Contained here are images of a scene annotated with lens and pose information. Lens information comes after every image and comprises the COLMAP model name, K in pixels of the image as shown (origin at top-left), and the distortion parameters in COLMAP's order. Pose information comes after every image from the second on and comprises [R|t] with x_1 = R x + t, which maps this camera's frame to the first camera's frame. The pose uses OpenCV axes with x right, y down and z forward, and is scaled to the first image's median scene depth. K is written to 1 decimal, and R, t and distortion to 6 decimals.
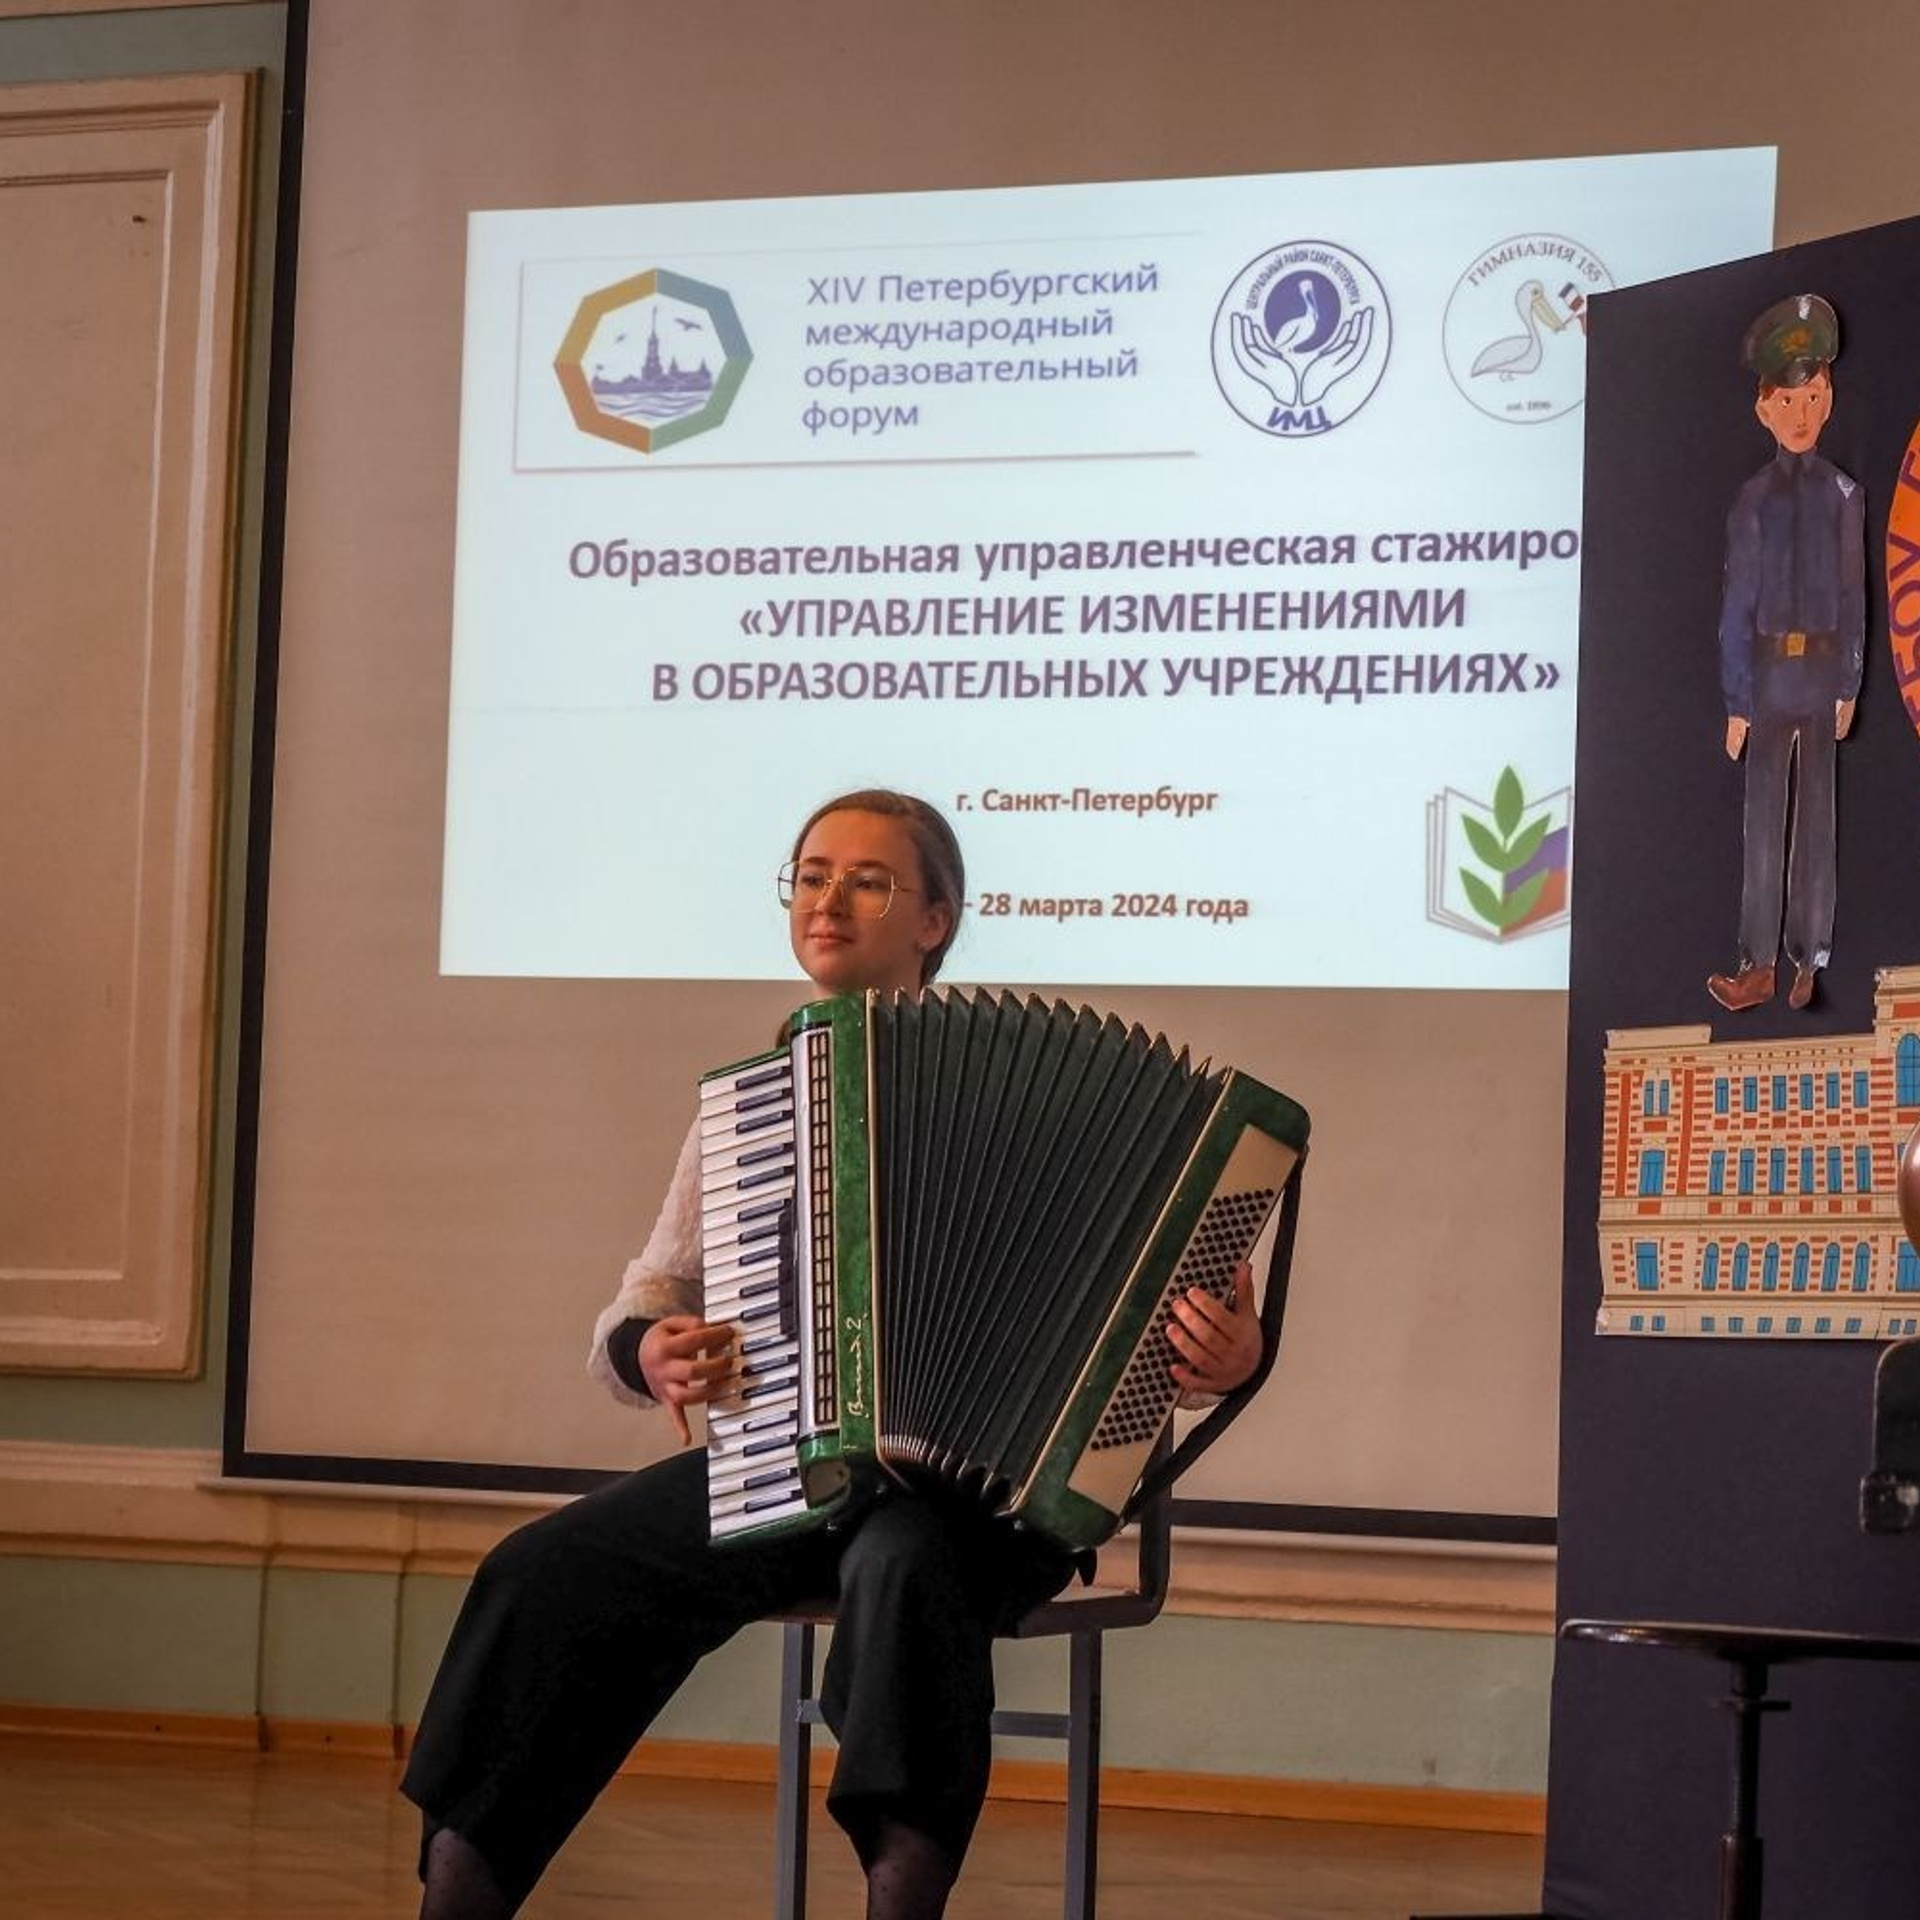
lens RADIAL K [[5205.2, 0, 960.0], [0, 5205.2, 960.0], [0, 0, 1]] dist [-0.250645, 0.678230]
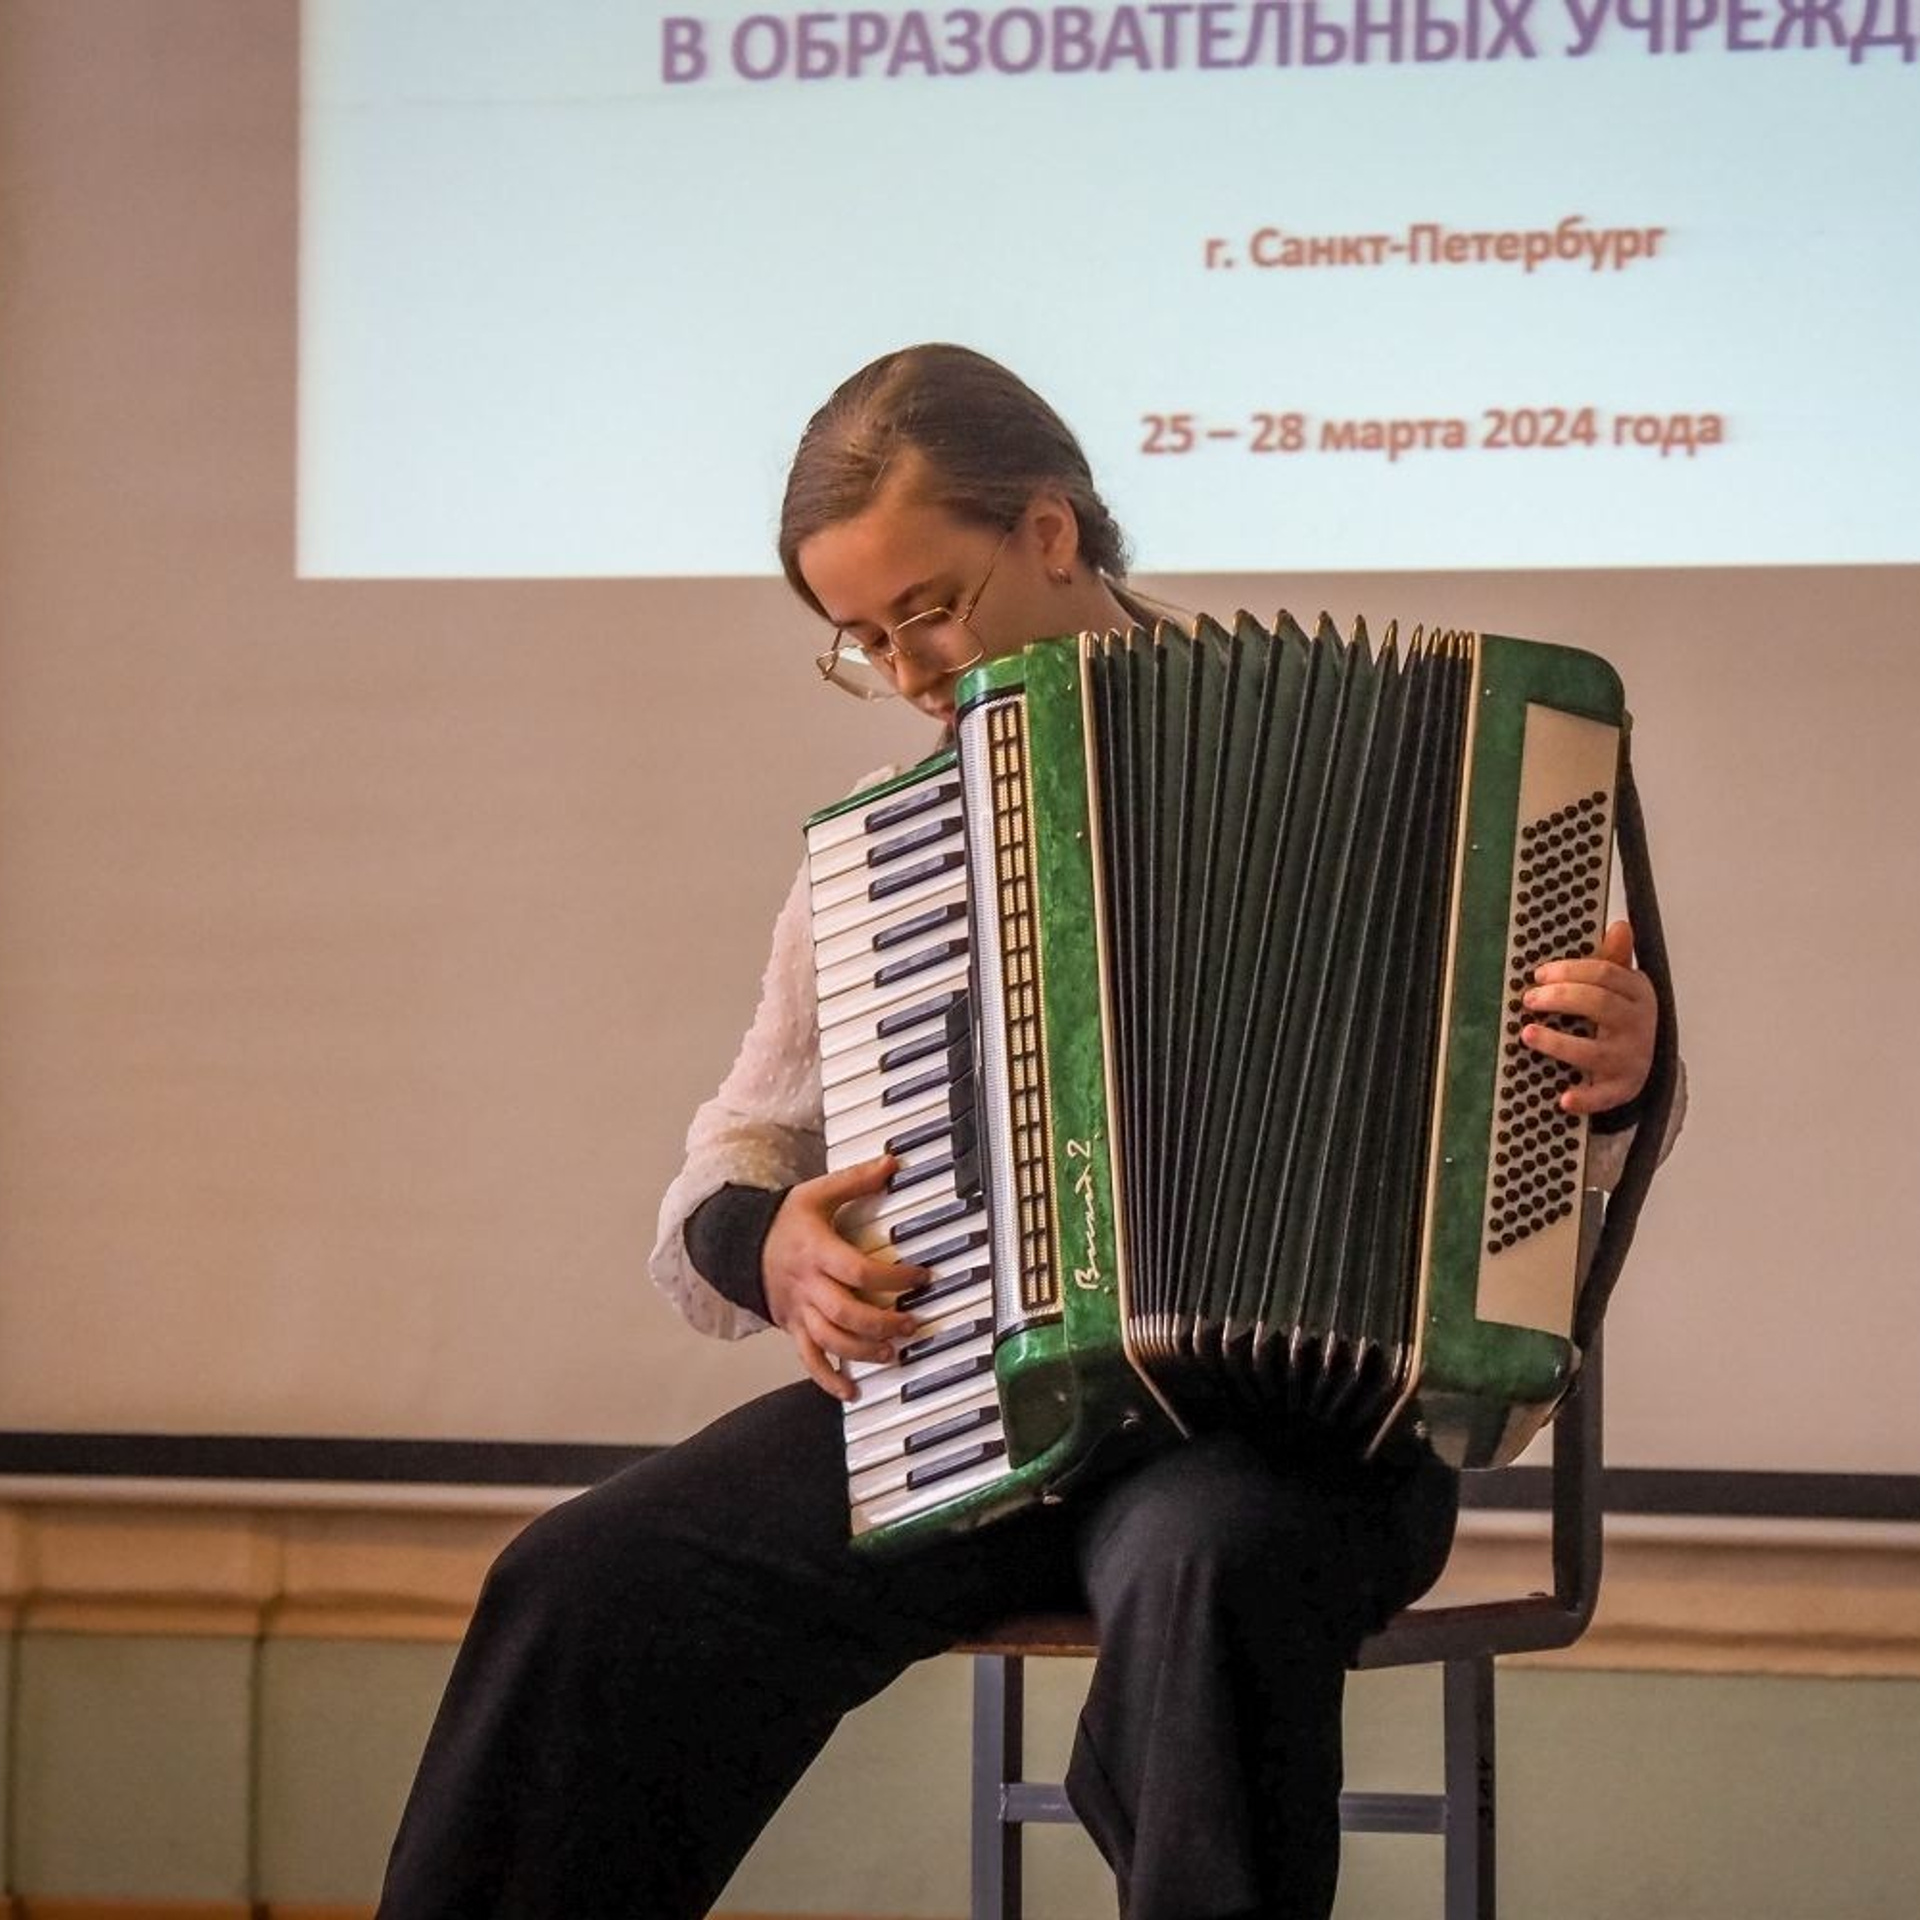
lens RADIAL K [[12570.9, 0, 960.3], [0, 12570.9, 959.9], [0, 0, 1]] dist [-0.123767, -7.300007]
pose [[0.999541, -0.023868, -0.018661, -0.003620], [0.024720, 0.998599, 0.046792, -0.018237], [0.017518, -0.047232, 0.998730, -0.374564]]
